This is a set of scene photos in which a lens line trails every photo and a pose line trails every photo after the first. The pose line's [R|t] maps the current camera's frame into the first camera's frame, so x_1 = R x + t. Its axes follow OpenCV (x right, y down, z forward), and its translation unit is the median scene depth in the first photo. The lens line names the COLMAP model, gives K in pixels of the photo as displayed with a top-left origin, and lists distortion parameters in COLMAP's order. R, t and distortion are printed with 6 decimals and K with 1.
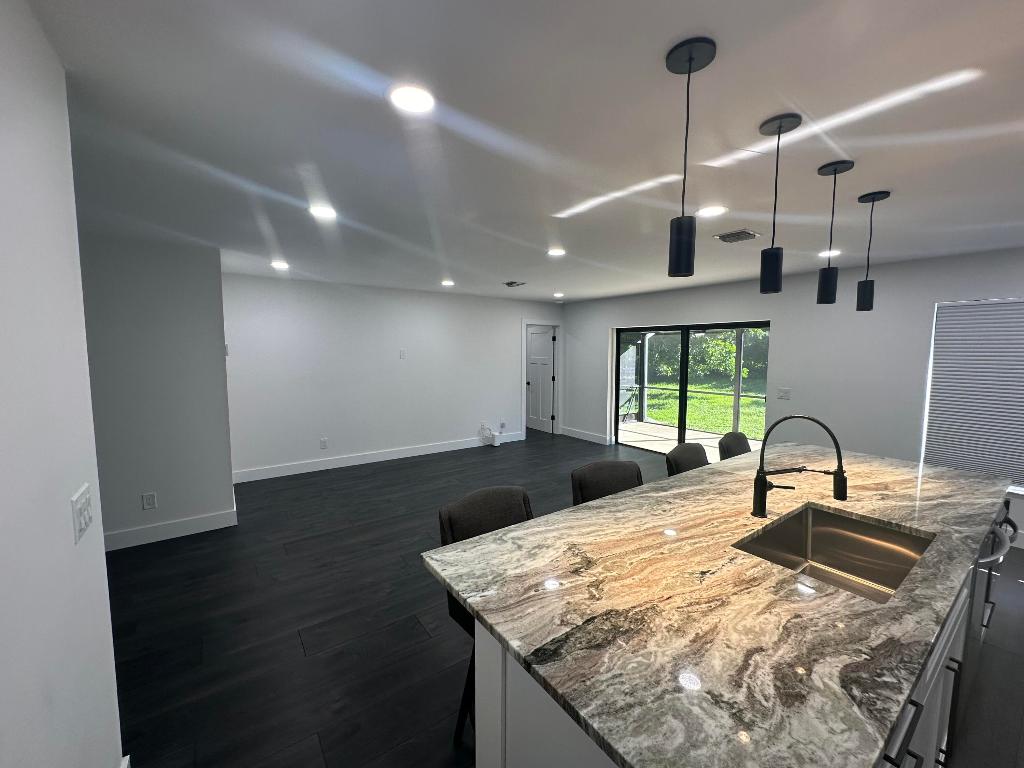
lens RADIAL K [[410.3, 0, 510.7], [0, 410.3, 384.1], [0, 0, 1]] dist [-0.002929, 0.000091]
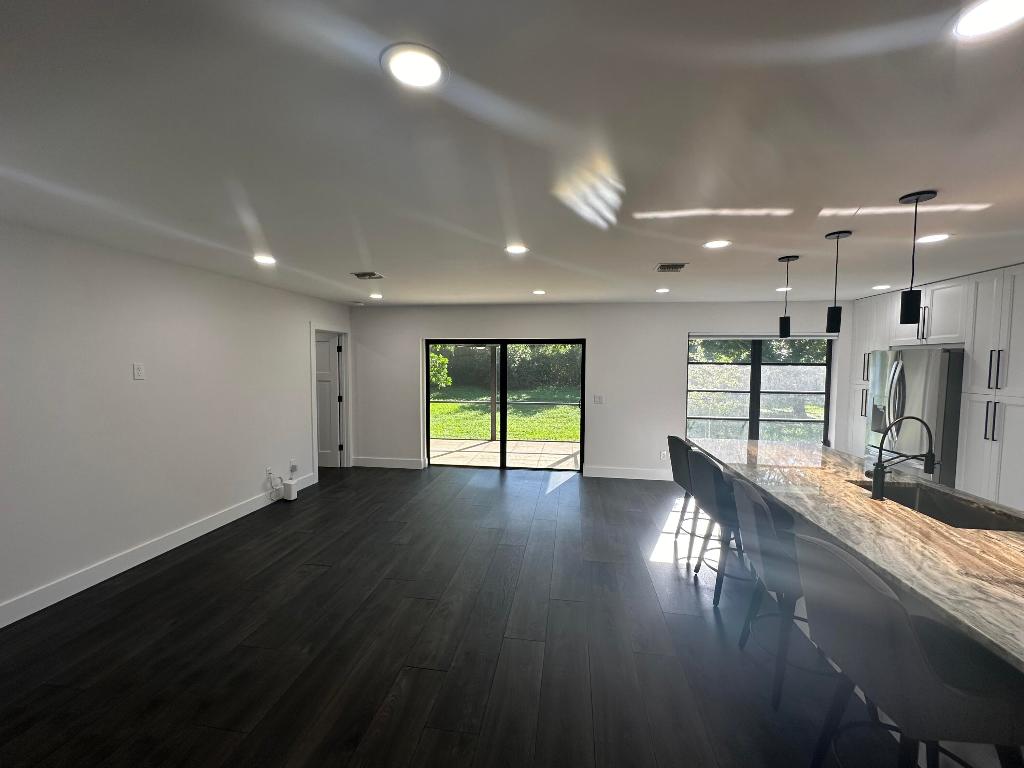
lens RADIAL K [[410.3, 0, 510.4], [0, 410.3, 383.7], [0, 0, 1]] dist [-0.002929, 0.000091]
pose [[0.697283, -0.037781, 0.715800, -1.005101], [0.057832, 0.998320, -0.003644, -0.087798], [-0.714459, 0.043937, 0.698296, 0.864349]]
